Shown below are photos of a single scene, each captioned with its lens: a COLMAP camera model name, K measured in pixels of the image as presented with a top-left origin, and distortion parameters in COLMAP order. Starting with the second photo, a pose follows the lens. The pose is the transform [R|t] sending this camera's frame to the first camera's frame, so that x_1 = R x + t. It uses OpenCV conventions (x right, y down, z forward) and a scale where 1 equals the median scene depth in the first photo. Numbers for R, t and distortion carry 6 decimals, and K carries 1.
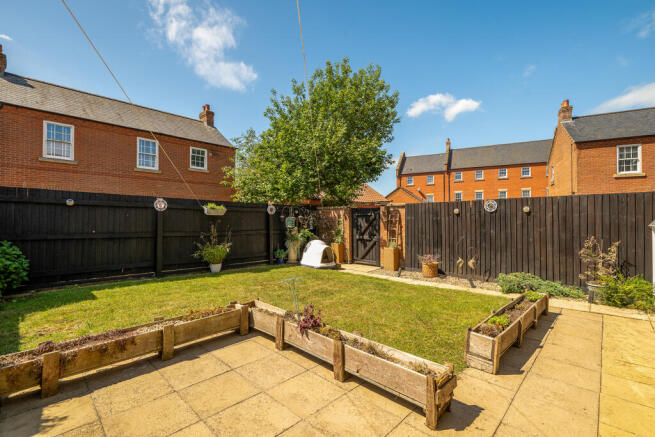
lens RADIAL K [[292.1, 0, 327.5], [0, 292.1, 218.5], [0, 0, 1]] dist [-0.000715, -0.000371]
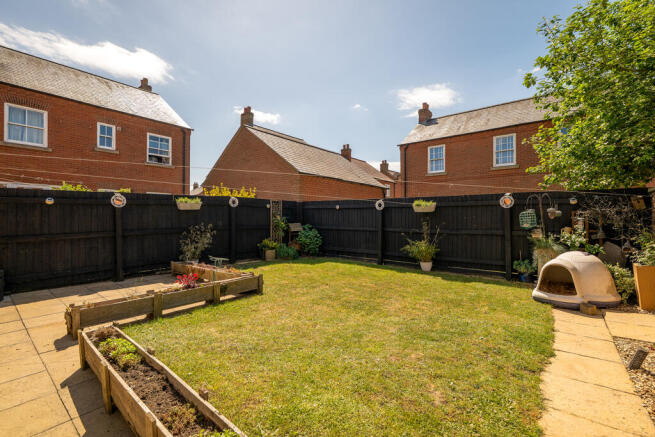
lens RADIAL K [[293.9, 0, 327.2], [0, 293.9, 220.1], [0, 0, 1]] dist [-0.001894, 0.000030]
pose [[0.083077, -0.005200, -0.996530, 0.570432], [0.009783, 0.999942, -0.004402, 0.017613], [0.996495, -0.009383, 0.083123, 0.611429]]
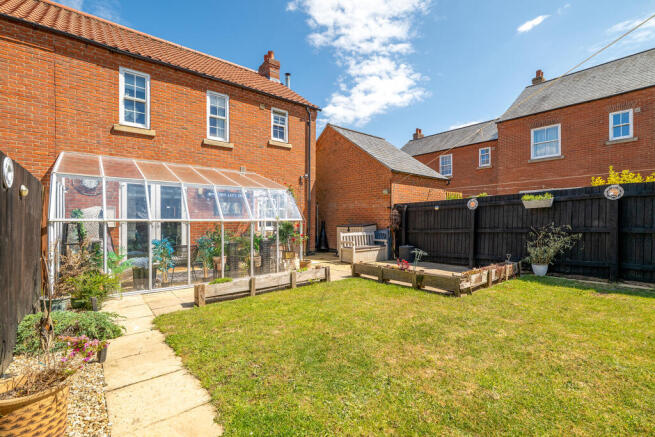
lens RADIAL K [[293.9, 0, 327.2], [0, 293.9, 220.1], [0, 0, 1]] dist [-0.001894, 0.000030]
pose [[-0.991730, -0.000309, 0.128339, 0.078584], [-0.001490, 0.999957, -0.009101, 0.020290], [-0.128331, -0.009217, -0.991689, 1.185507]]
